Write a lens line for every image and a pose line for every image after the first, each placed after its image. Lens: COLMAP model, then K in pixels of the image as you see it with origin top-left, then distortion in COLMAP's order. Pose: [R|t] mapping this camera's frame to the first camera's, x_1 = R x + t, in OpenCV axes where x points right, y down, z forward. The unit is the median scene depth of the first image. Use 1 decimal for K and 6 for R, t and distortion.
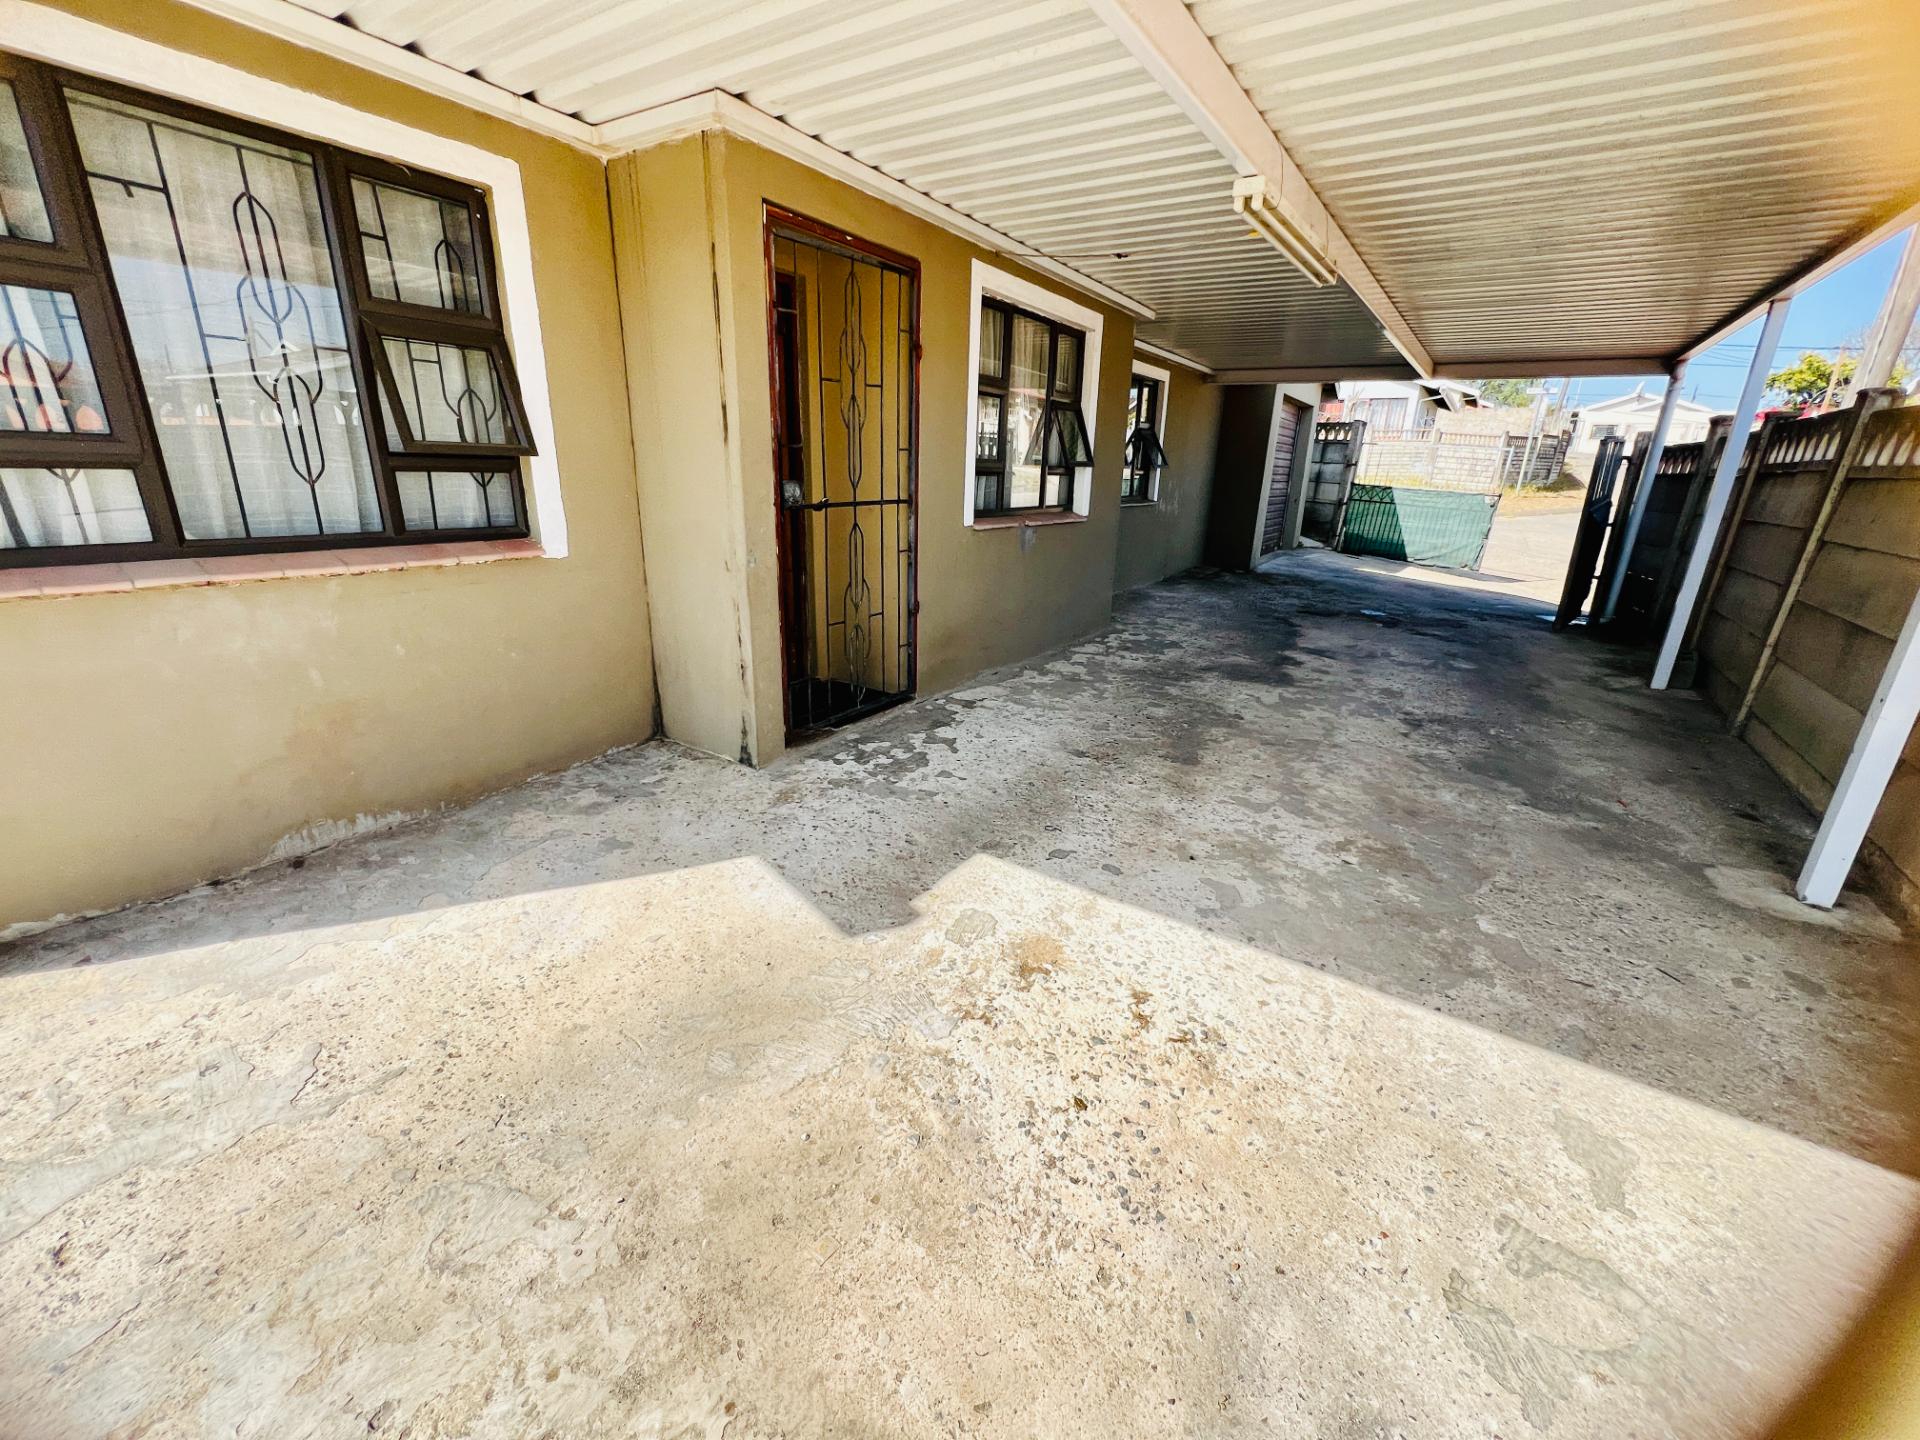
lens RADIAL K [[767.9, 0, 959.8], [0, 767.9, 718.5], [0, 0, 1]] dist [-0.003589, 0.001106]
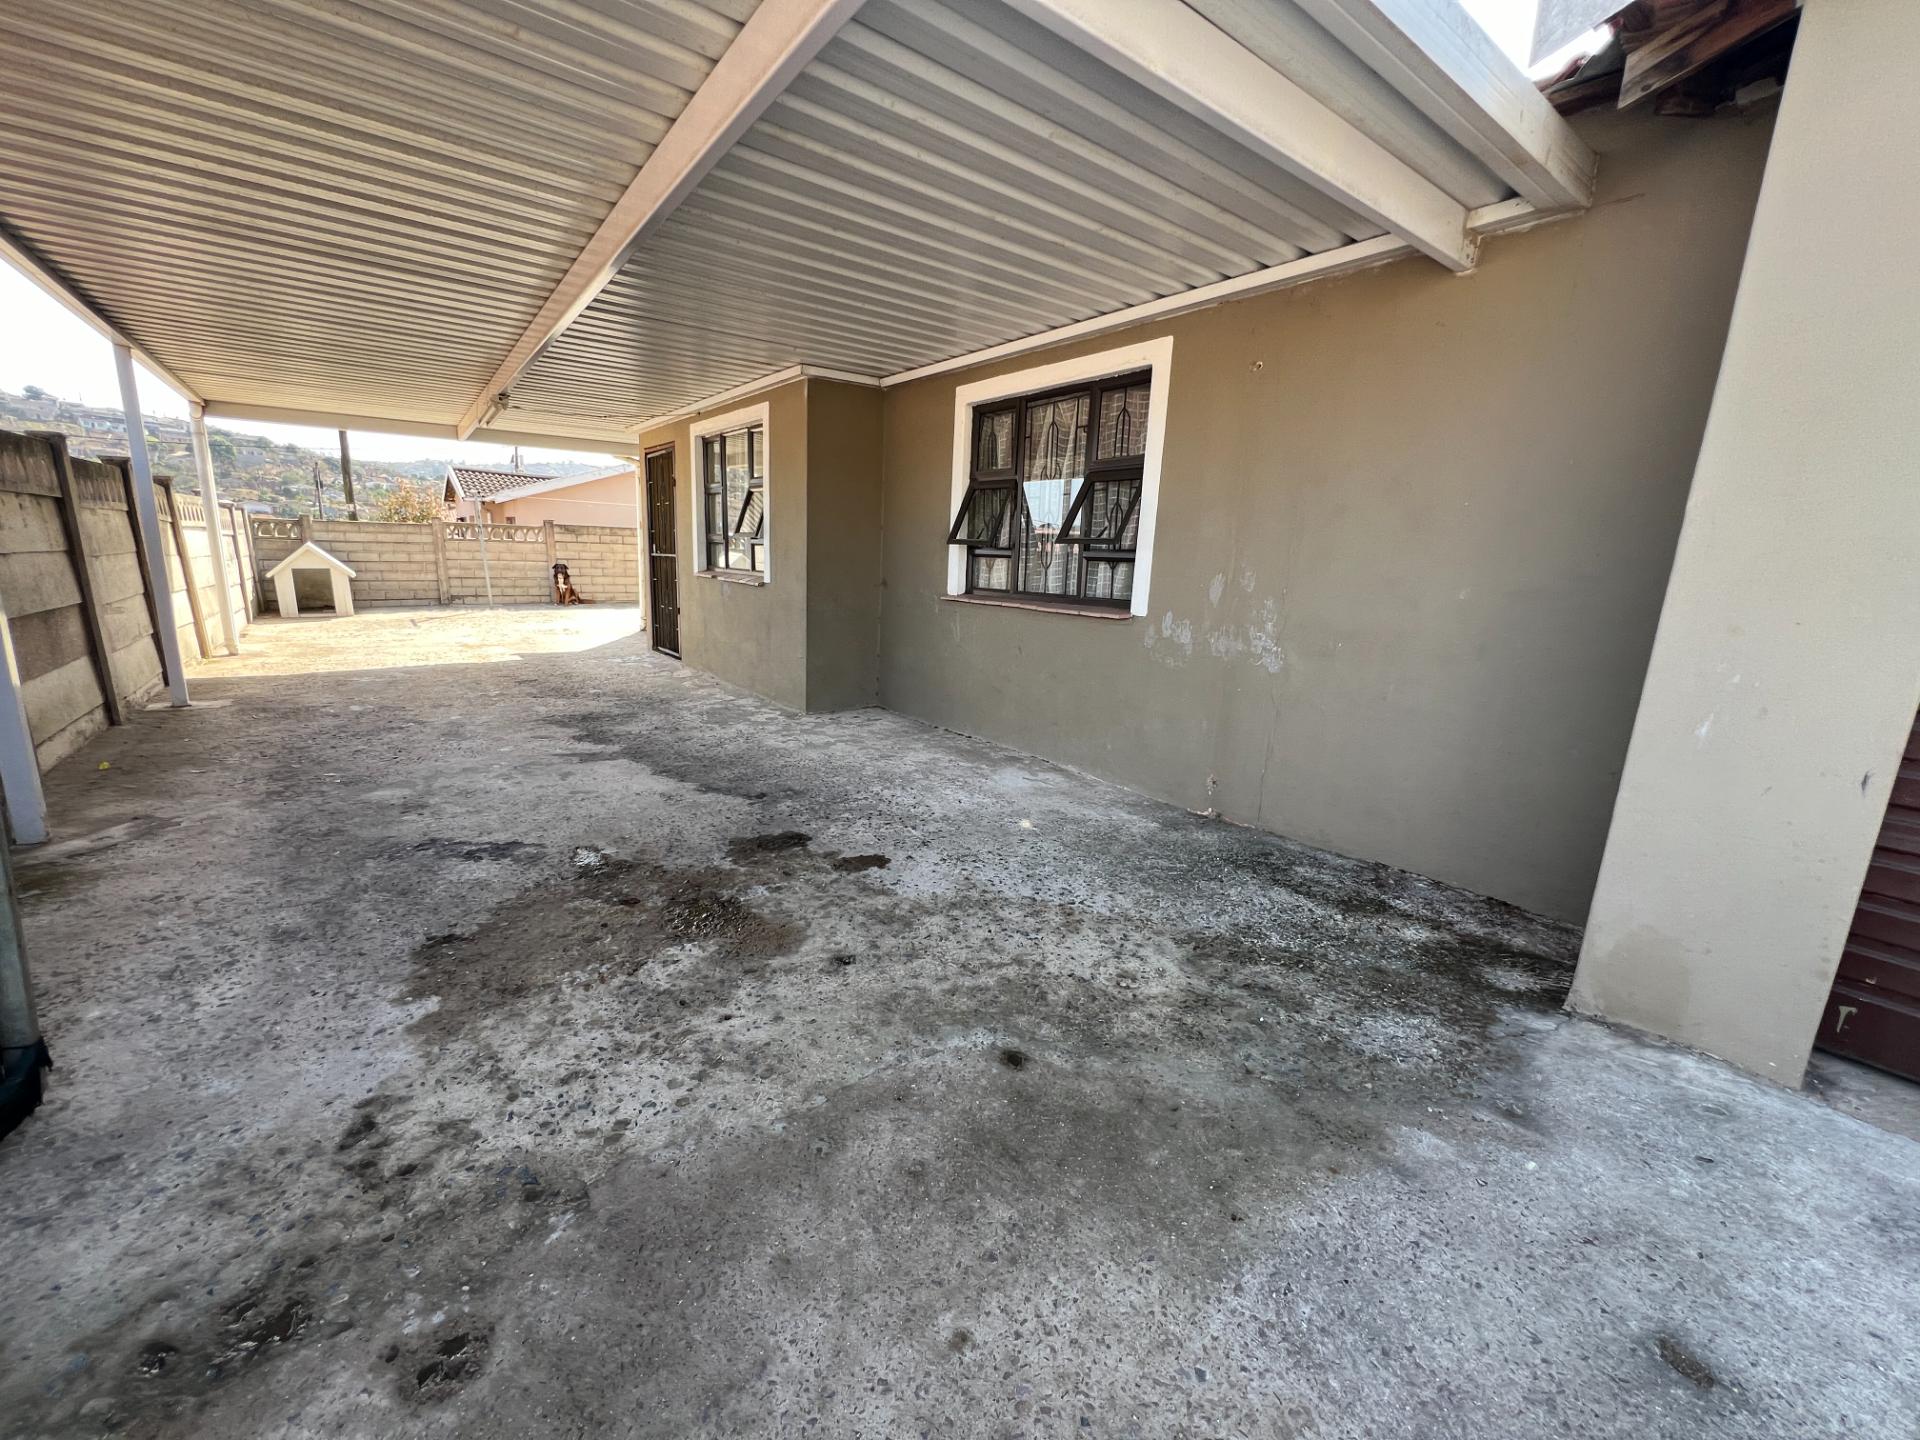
lens RADIAL K [[767.9, 0, 958.0], [0, 767.9, 718.8], [0, 0, 1]] dist [-0.003589, 0.001106]
pose [[-0.324763, 0.157606, -0.932571, 1.967873], [-0.343836, 0.898878, 0.271651, -0.846700], [0.881082, 0.408874, -0.237732, 2.791144]]
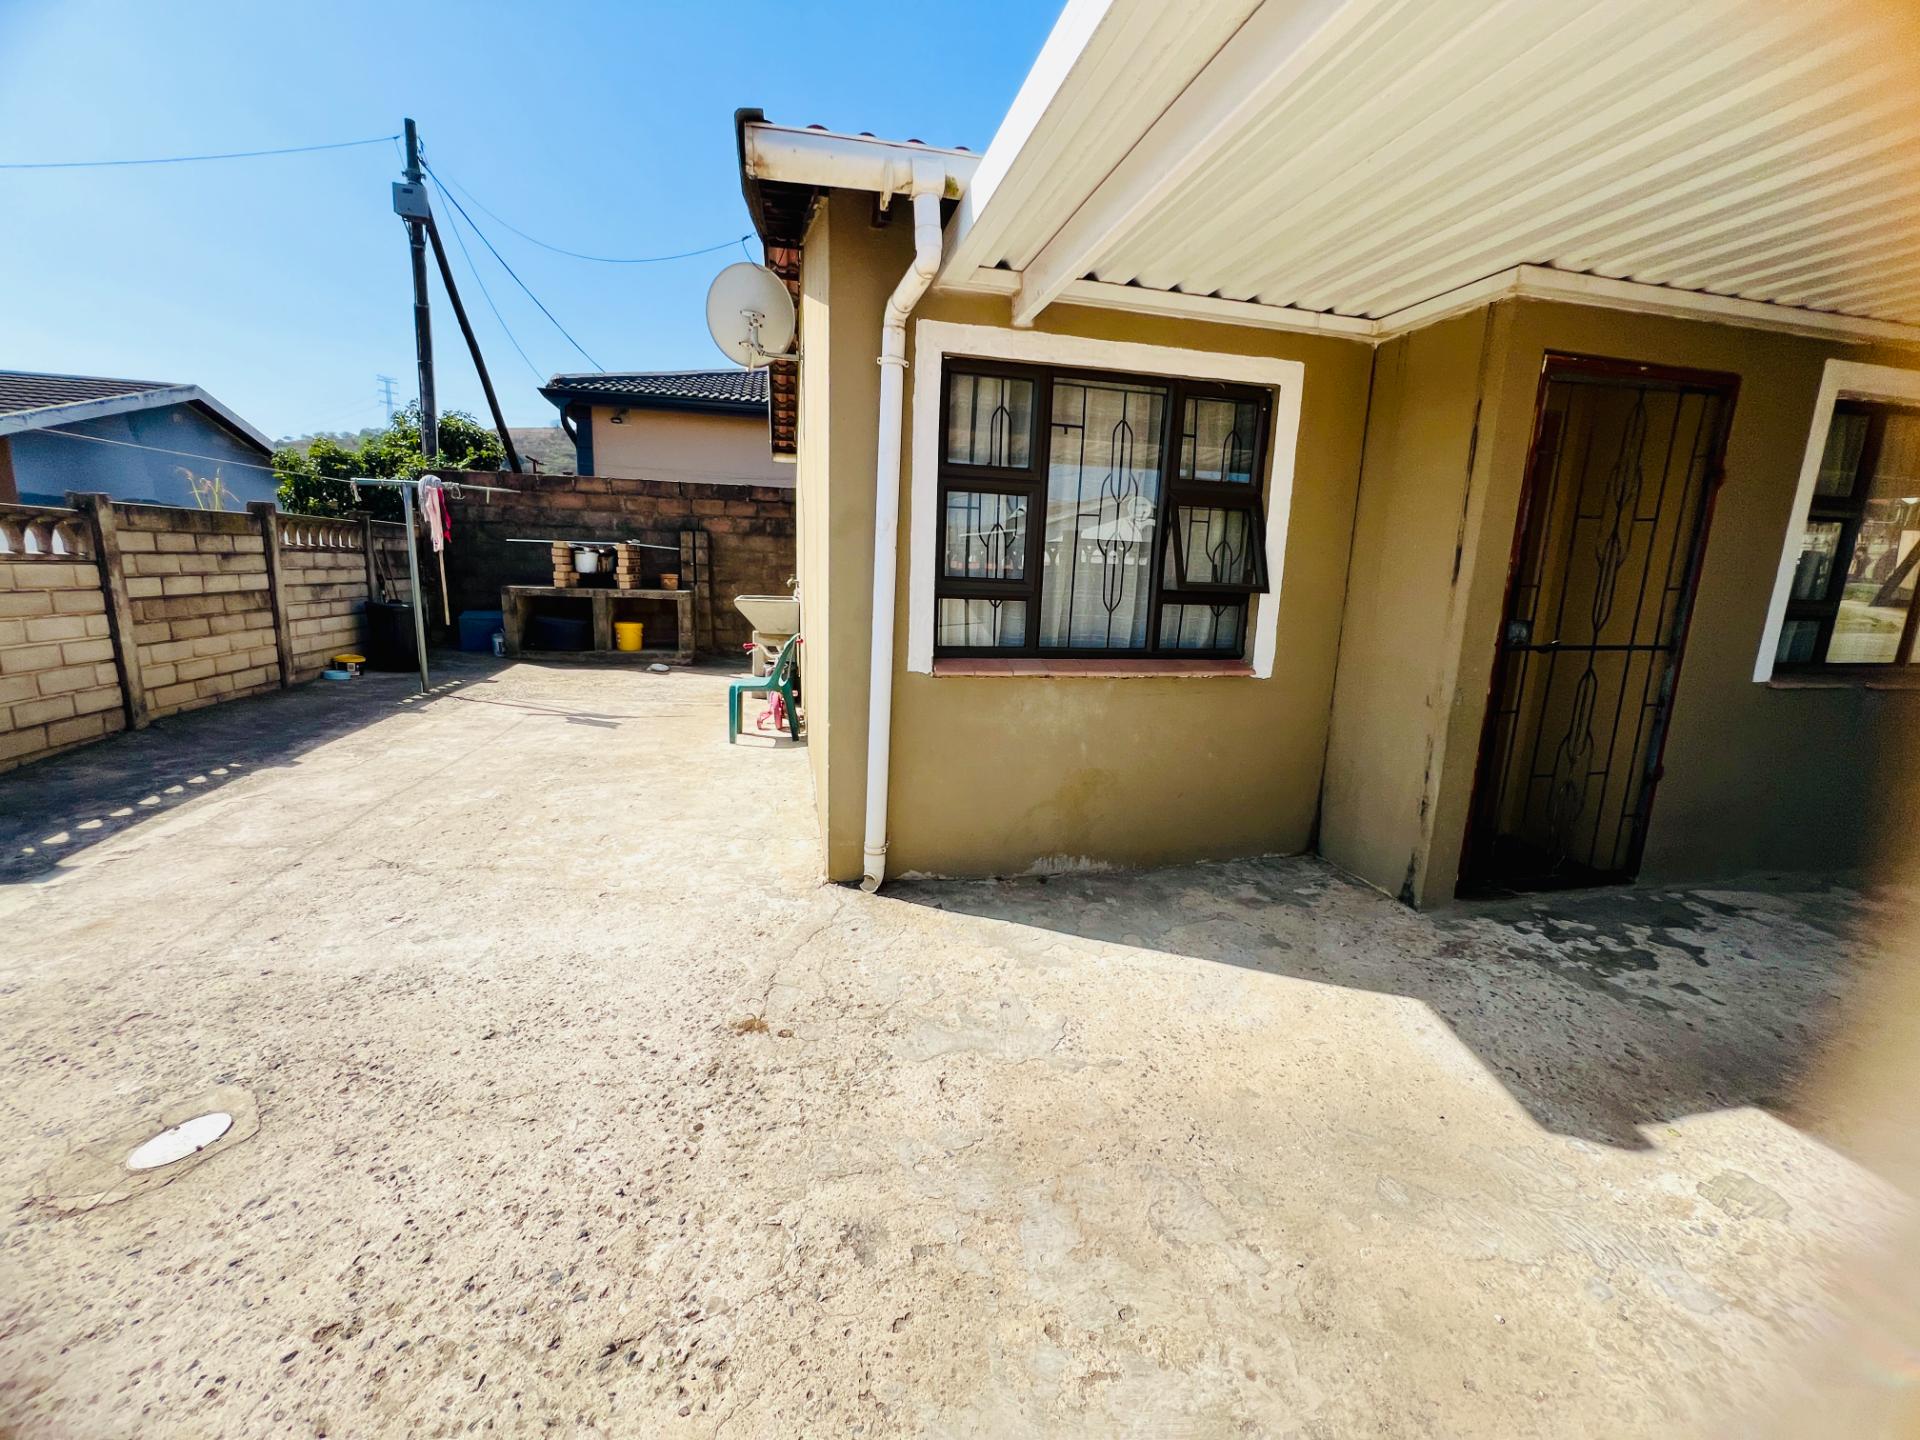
lens RADIAL K [[767.9, 0, 957.6], [0, 767.9, 717.2], [0, 0, 1]] dist [-0.003589, 0.001106]
pose [[0.727326, 0.123226, -0.675138, -0.071624], [-0.225884, 0.971919, -0.065951, 0.024973], [0.648053, 0.200471, 0.734737, -0.122674]]
